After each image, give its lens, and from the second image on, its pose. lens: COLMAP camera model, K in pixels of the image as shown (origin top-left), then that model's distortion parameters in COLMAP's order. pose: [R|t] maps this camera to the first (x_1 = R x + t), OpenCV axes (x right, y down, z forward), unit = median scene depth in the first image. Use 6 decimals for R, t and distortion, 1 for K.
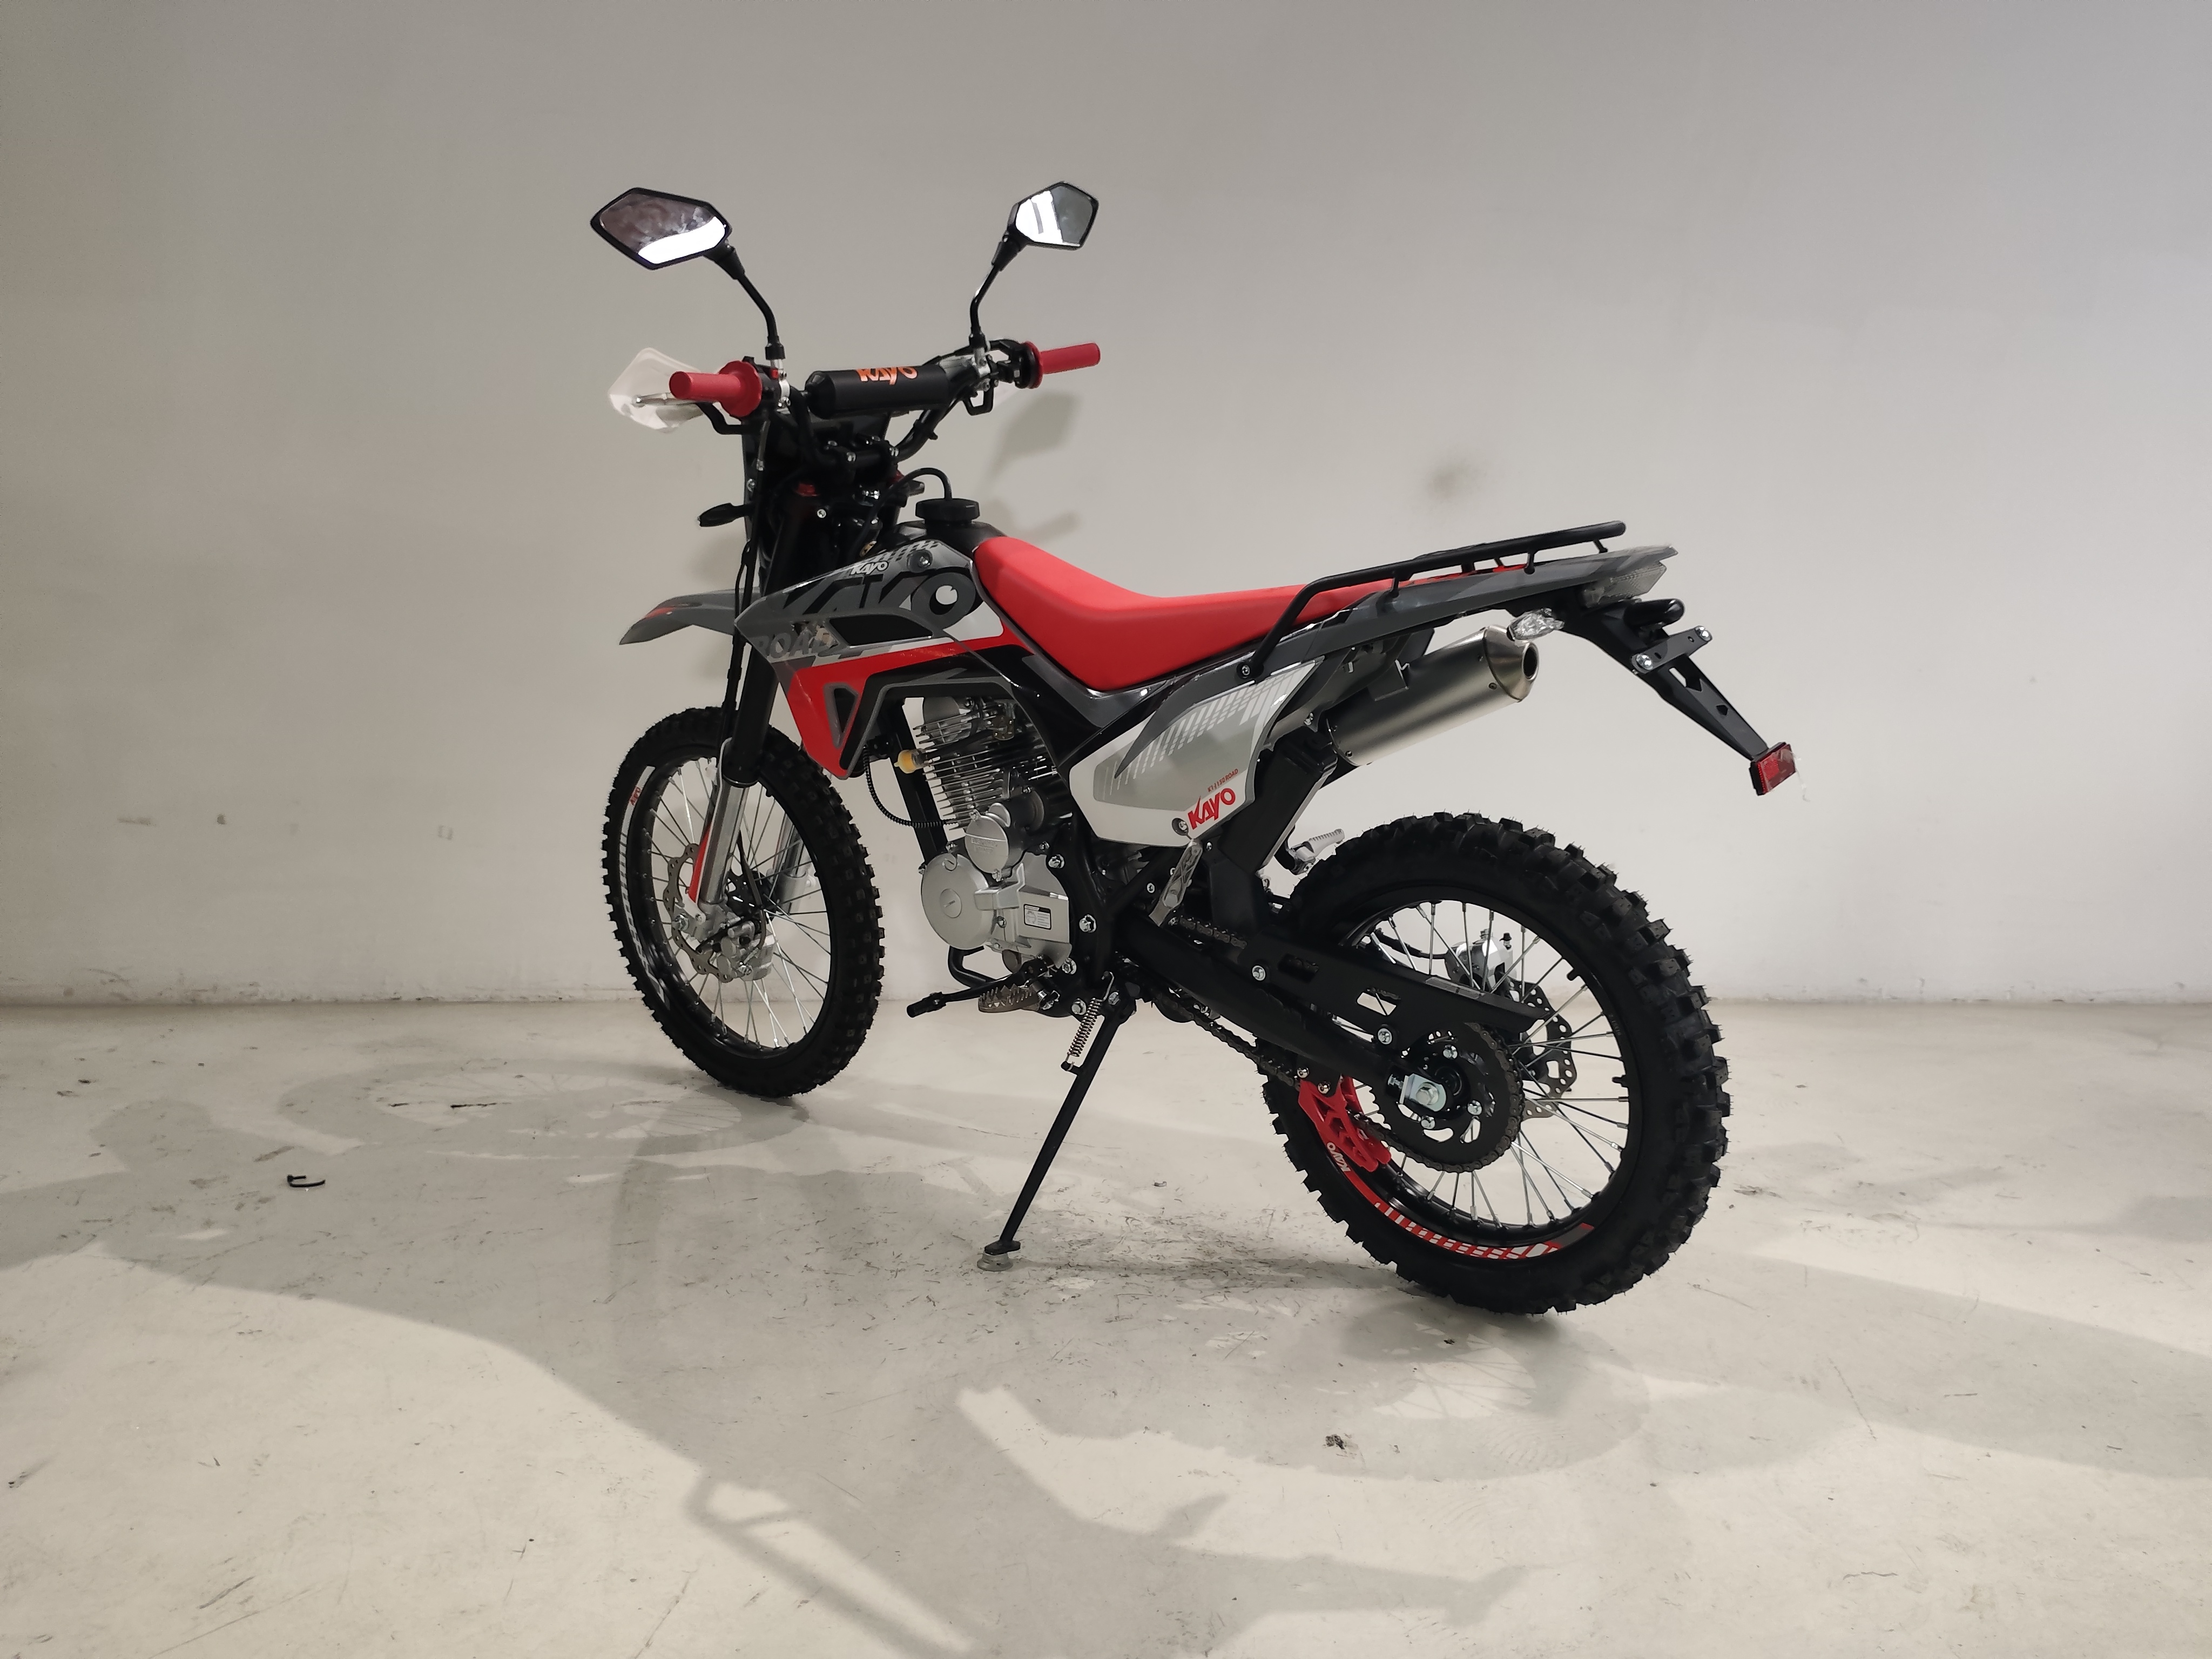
lens RADIAL K [[1914.8, 0, 1102.6], [0, 1914.8, 834.5], [0, 0, 1]] dist [0.075362, -0.098540]
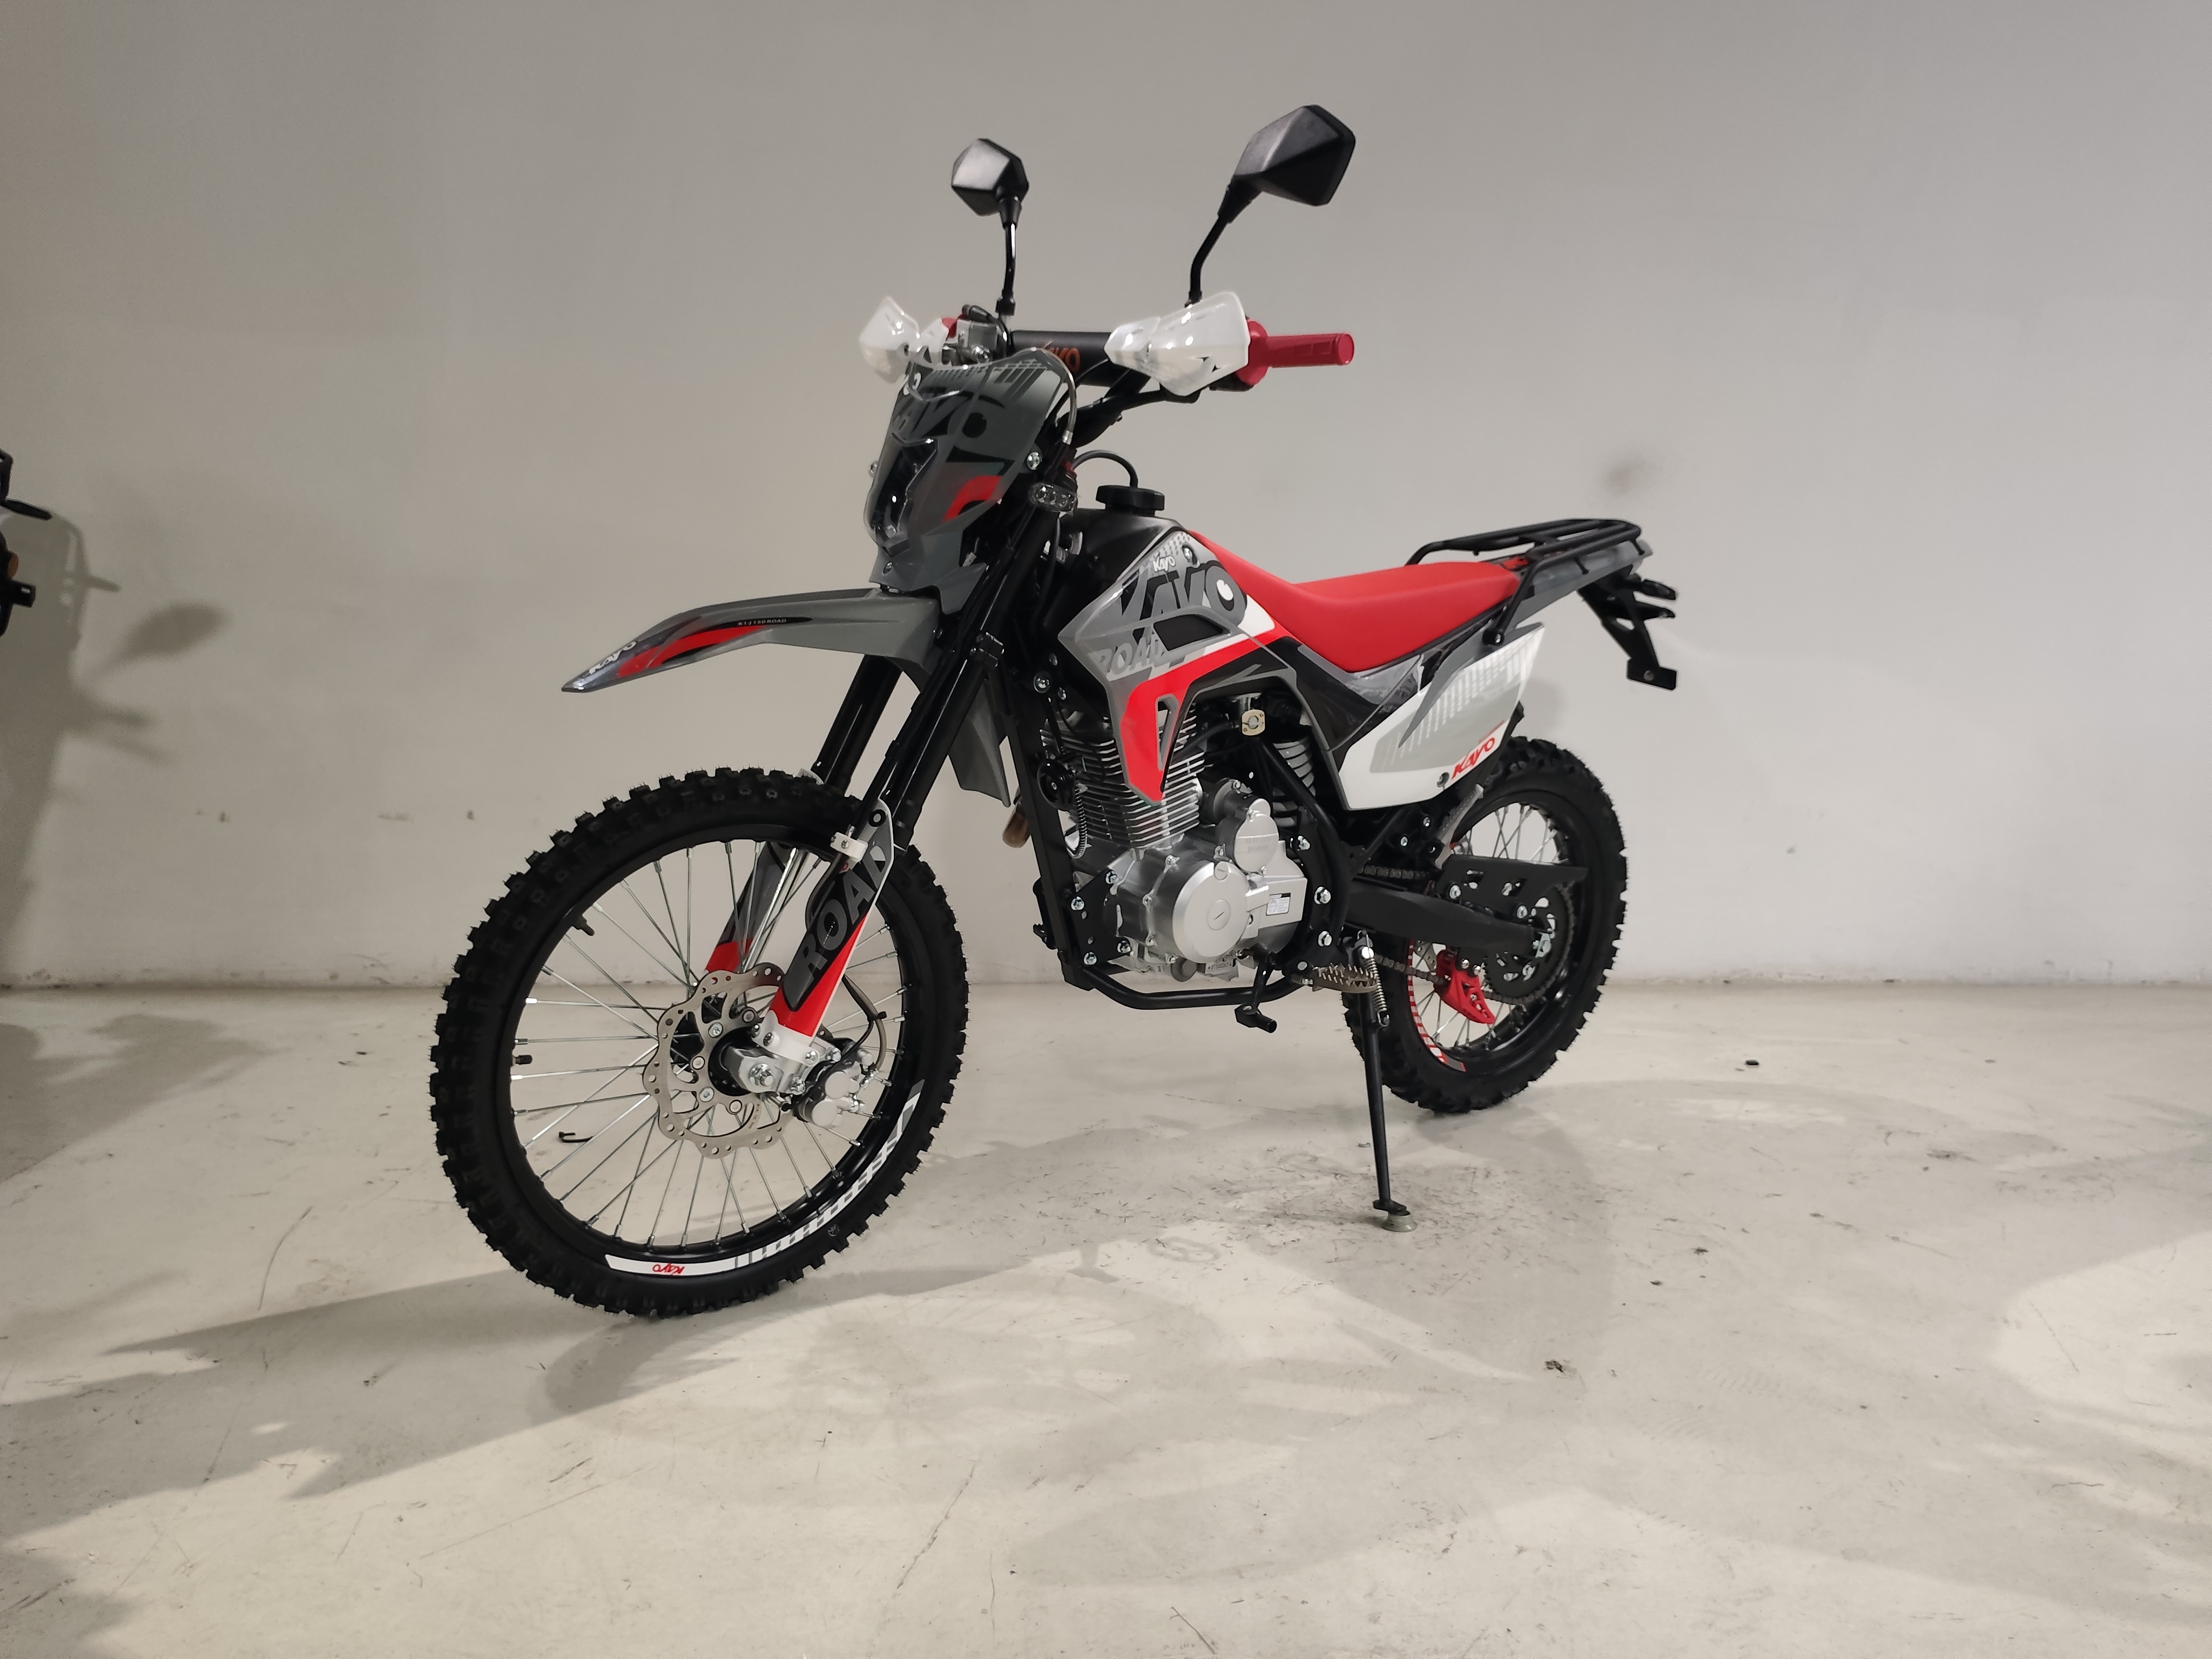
lens RADIAL K [[1914.8, 0, 1103.1], [0, 1914.8, 846.5], [0, 0, 1]] dist [0.075362, -0.098540]
pose [[0.997393, -0.007823, -0.071738, -0.036100], [0.007649, 0.999967, -0.002703, 0.020438], [0.071756, 0.002148, 0.997420, -0.061128]]
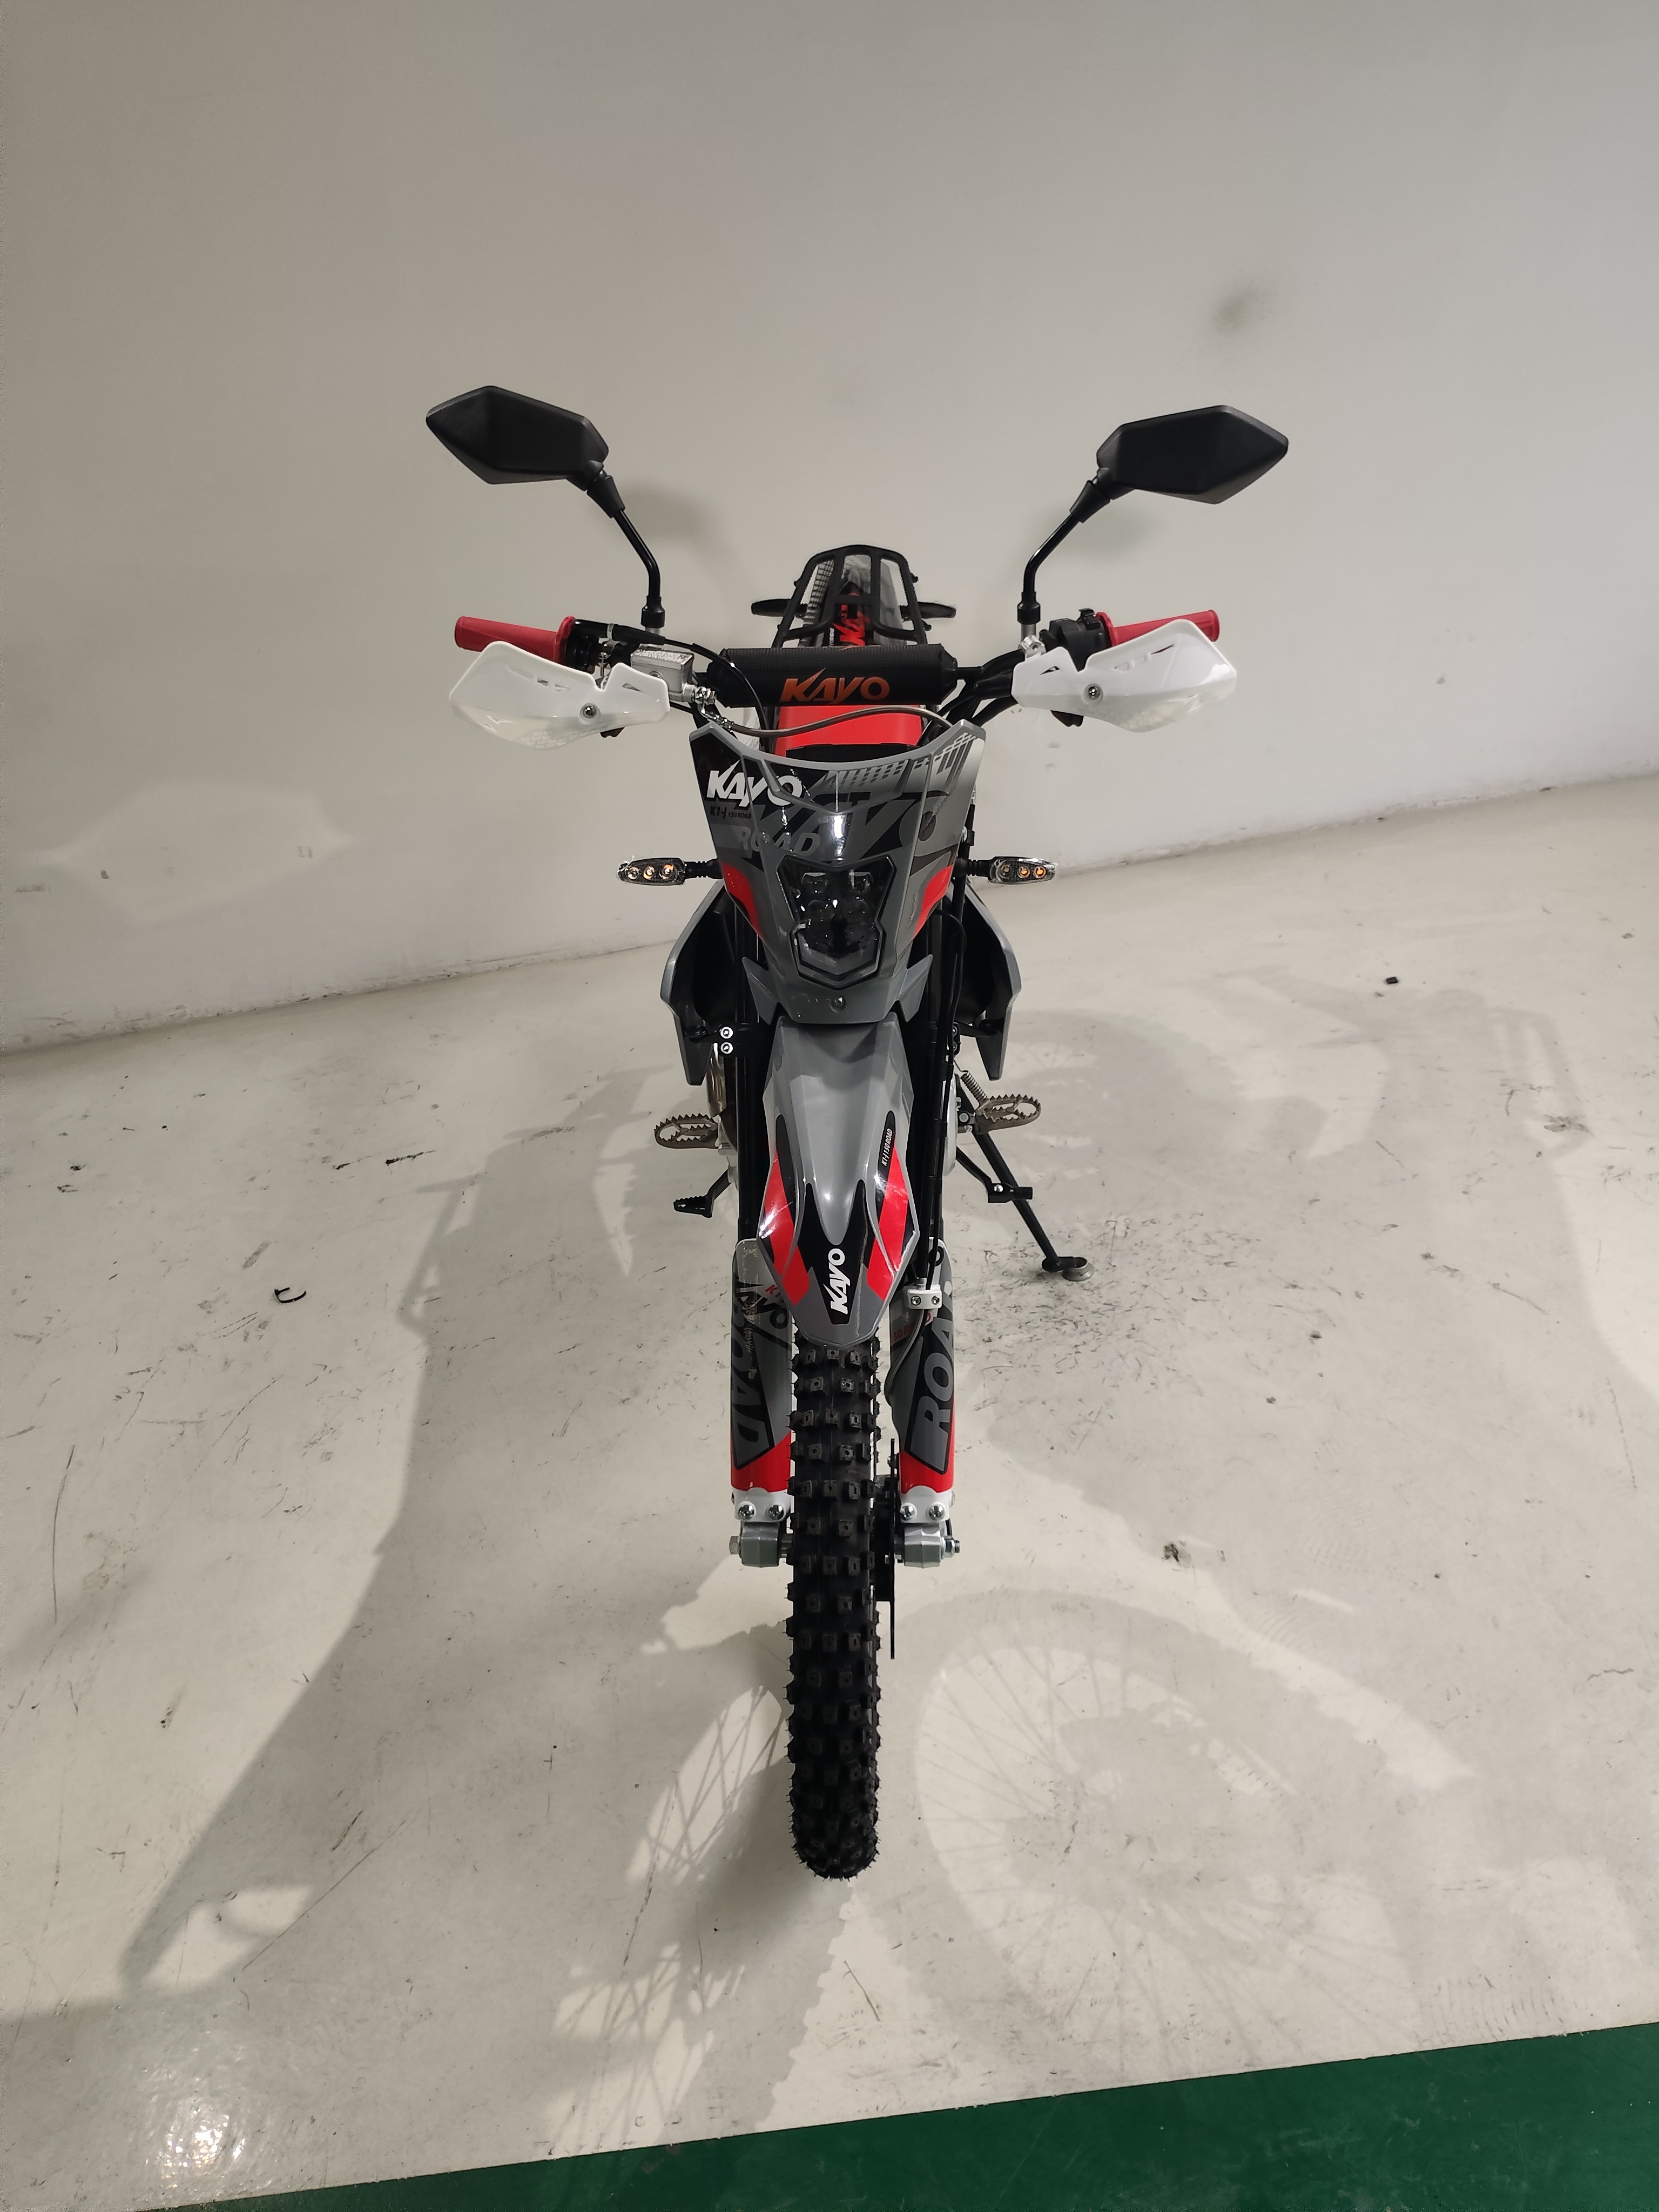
lens RADIAL K [[1914.8, 0, 821.8], [0, 1914.8, 1099.6], [0, 0, 1]] dist [0.075362, -0.098540]
pose [[0.982980, -0.135969, -0.123543, 0.067037], [0.174328, 0.902543, 0.393734, -0.331875], [0.057967, -0.408570, 0.910884, -0.000758]]
